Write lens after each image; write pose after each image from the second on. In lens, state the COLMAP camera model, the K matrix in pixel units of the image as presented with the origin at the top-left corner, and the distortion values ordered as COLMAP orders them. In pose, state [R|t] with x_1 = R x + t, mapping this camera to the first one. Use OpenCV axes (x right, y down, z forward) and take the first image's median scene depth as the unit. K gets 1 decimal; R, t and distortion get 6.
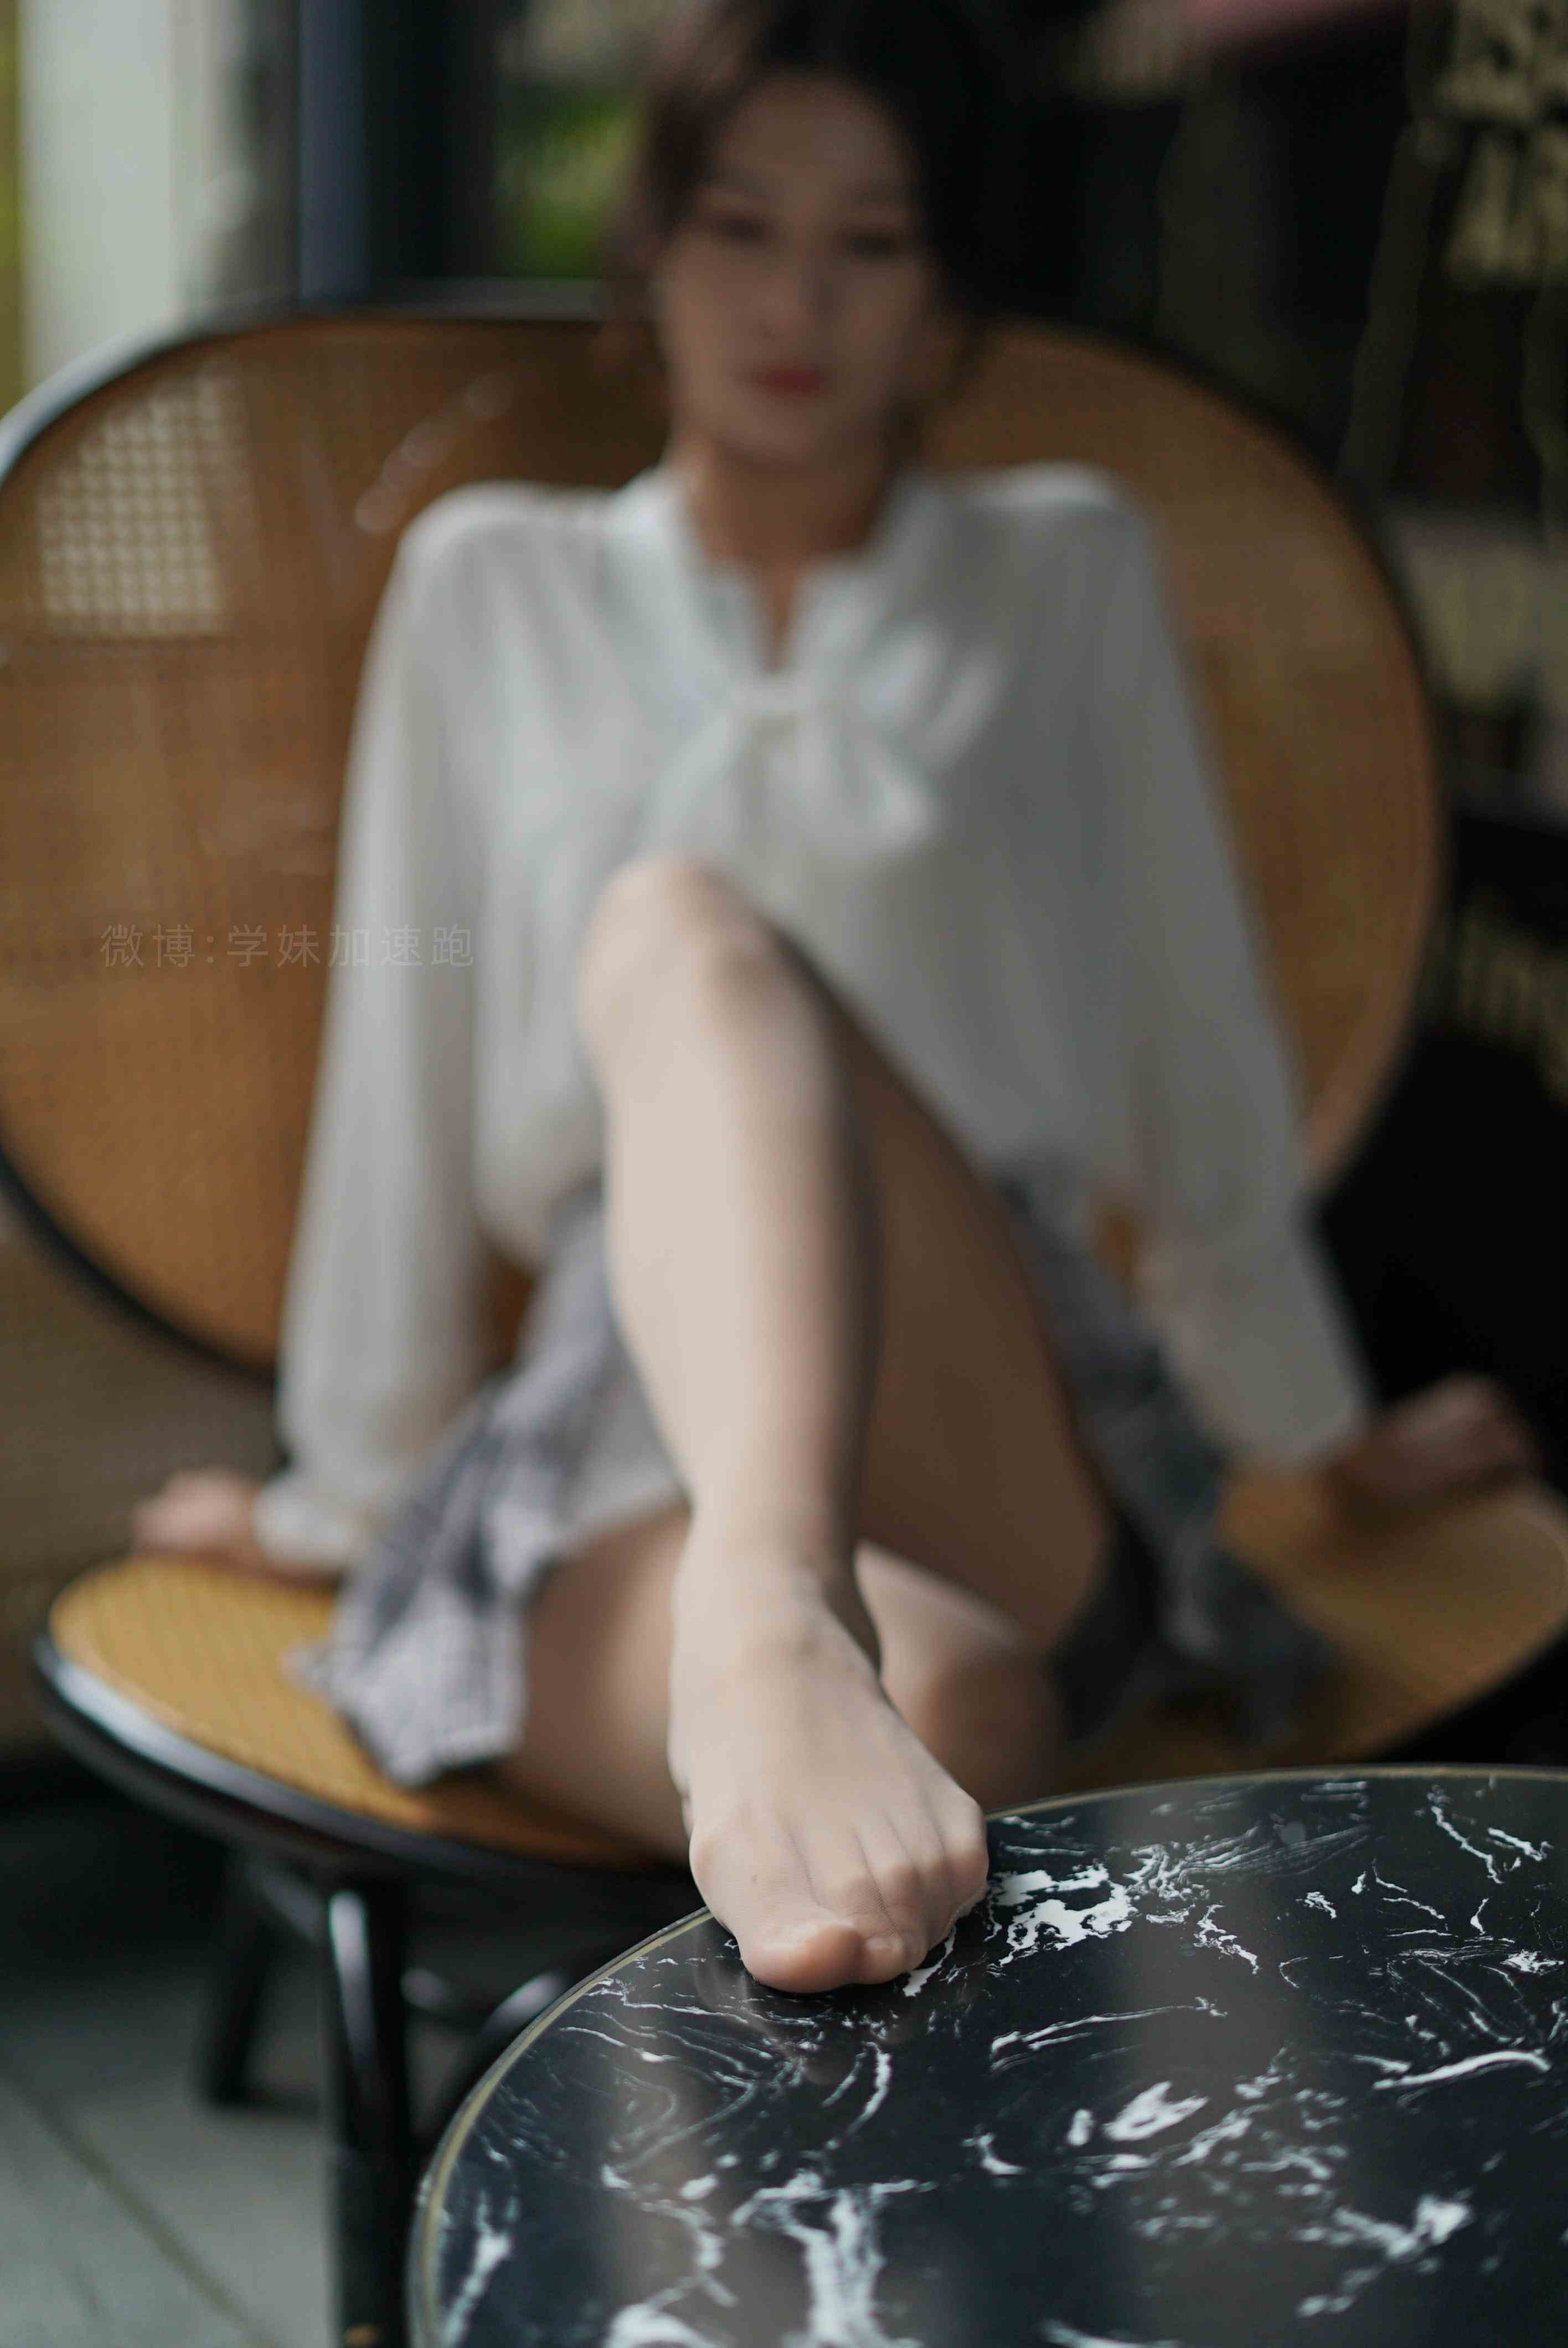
lens RADIAL K [[3582.7, 0, 788.7], [0, 3582.7, 1168.3], [0, 0, 1]] dist [-0.003937, 0.000000]
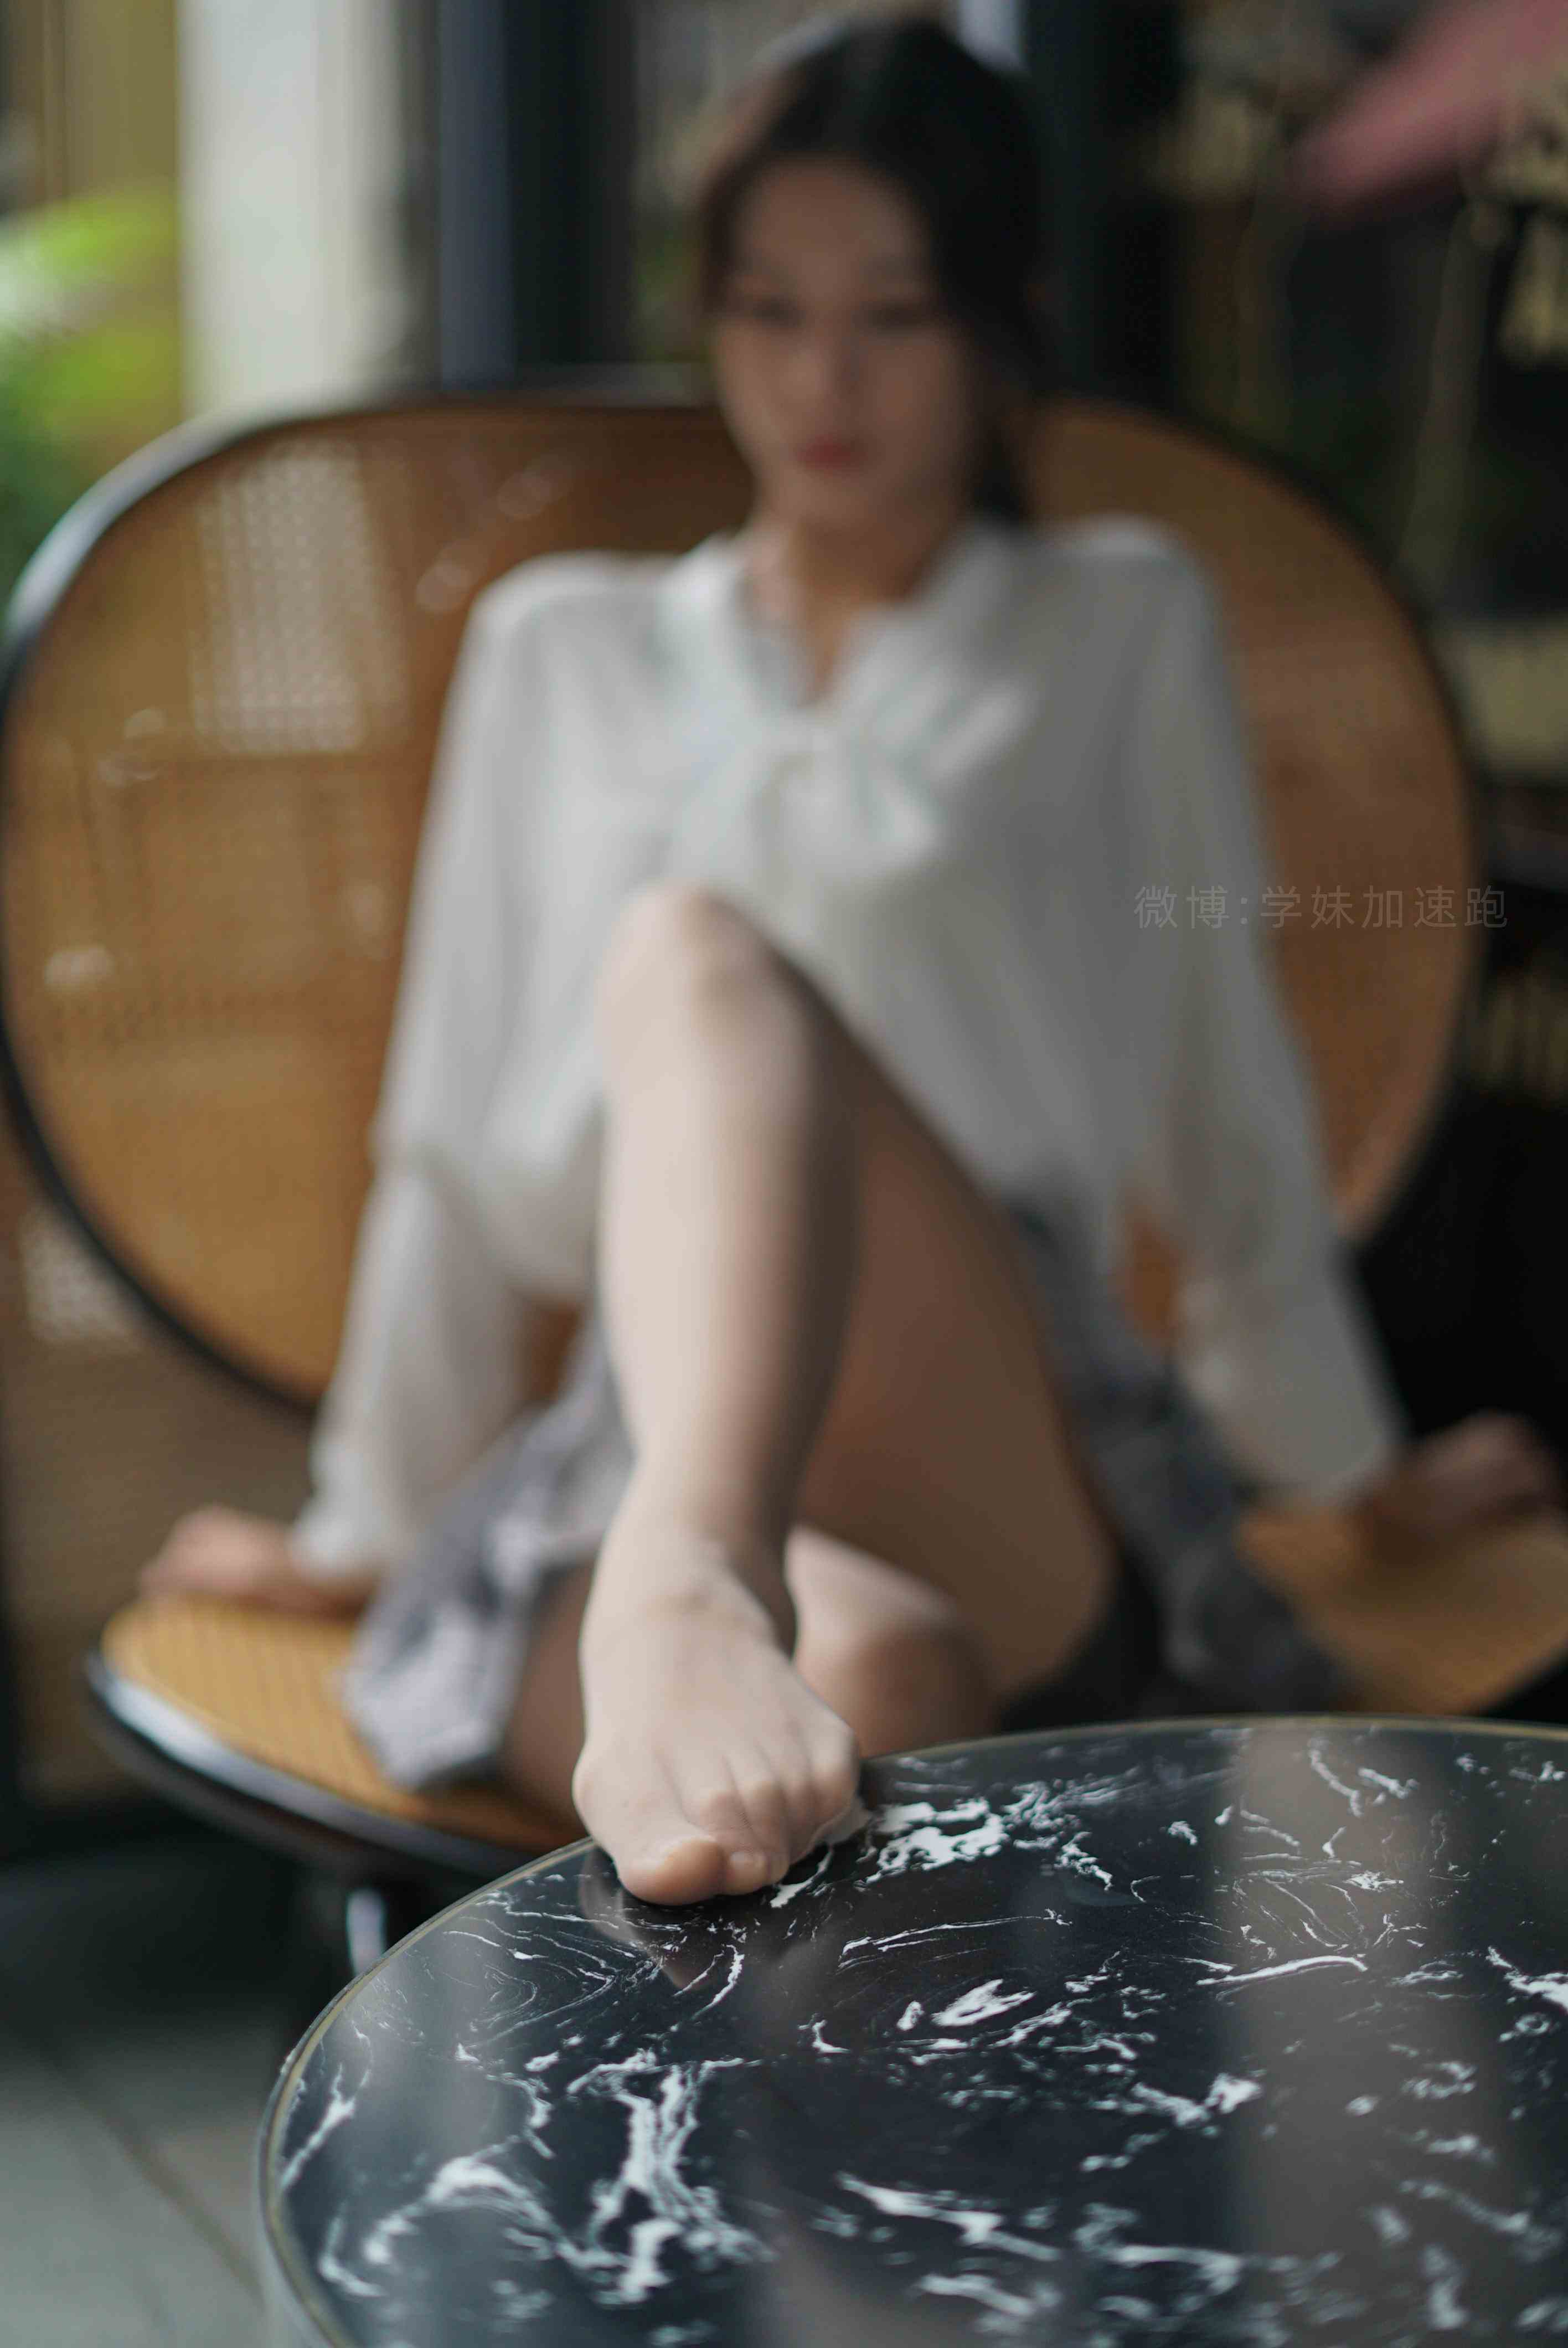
lens RADIAL K [[3582.7, 0, 781.0], [0, 3582.7, 1163.5], [0, 0, 1]] dist [-0.003937, 0.000000]
pose [[0.998169, -0.005704, -0.060221, 0.095810], [0.003486, 0.999314, -0.036878, 0.048423], [0.060390, 0.036600, 0.997504, -0.060182]]
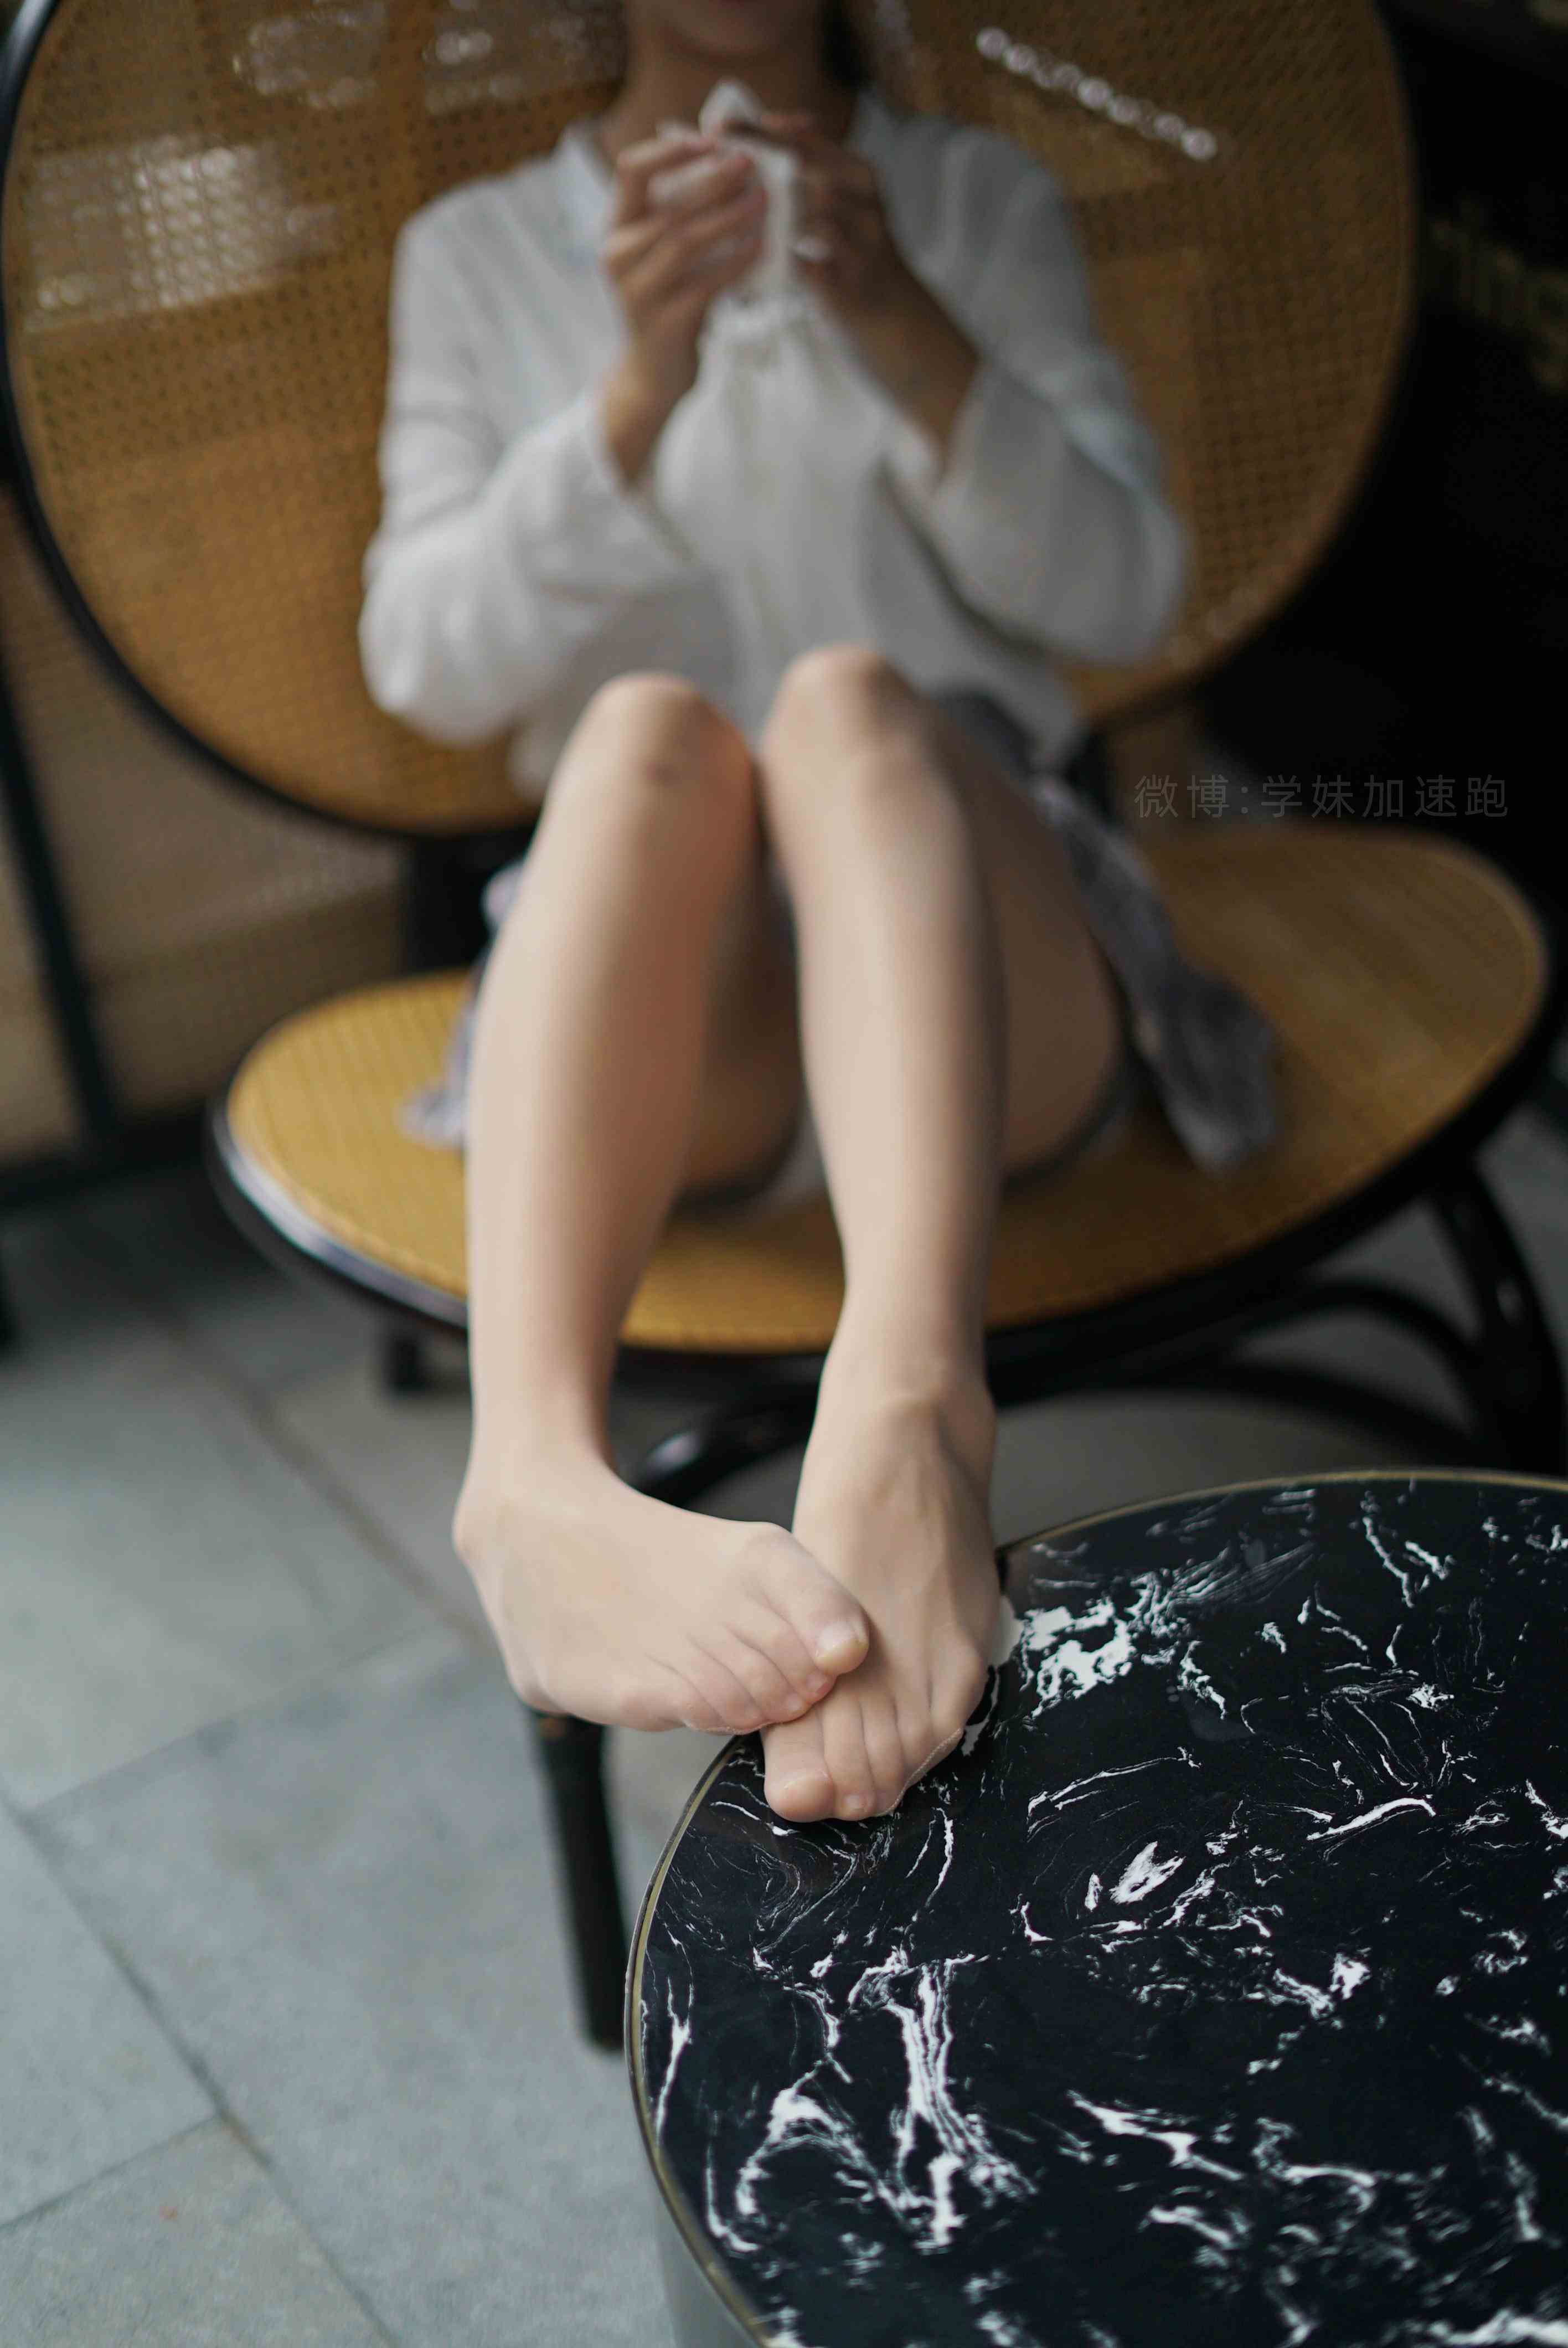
lens RADIAL K [[3582.7, 0, 796.5], [0, 3582.7, 1154.4], [0, 0, 1]] dist [-0.003937, 0.000000]
pose [[0.997727, -0.061998, -0.026403, 0.018829], [0.067222, 0.942997, 0.325942, -0.407074], [0.004690, -0.326976, 0.945021, -0.191981]]
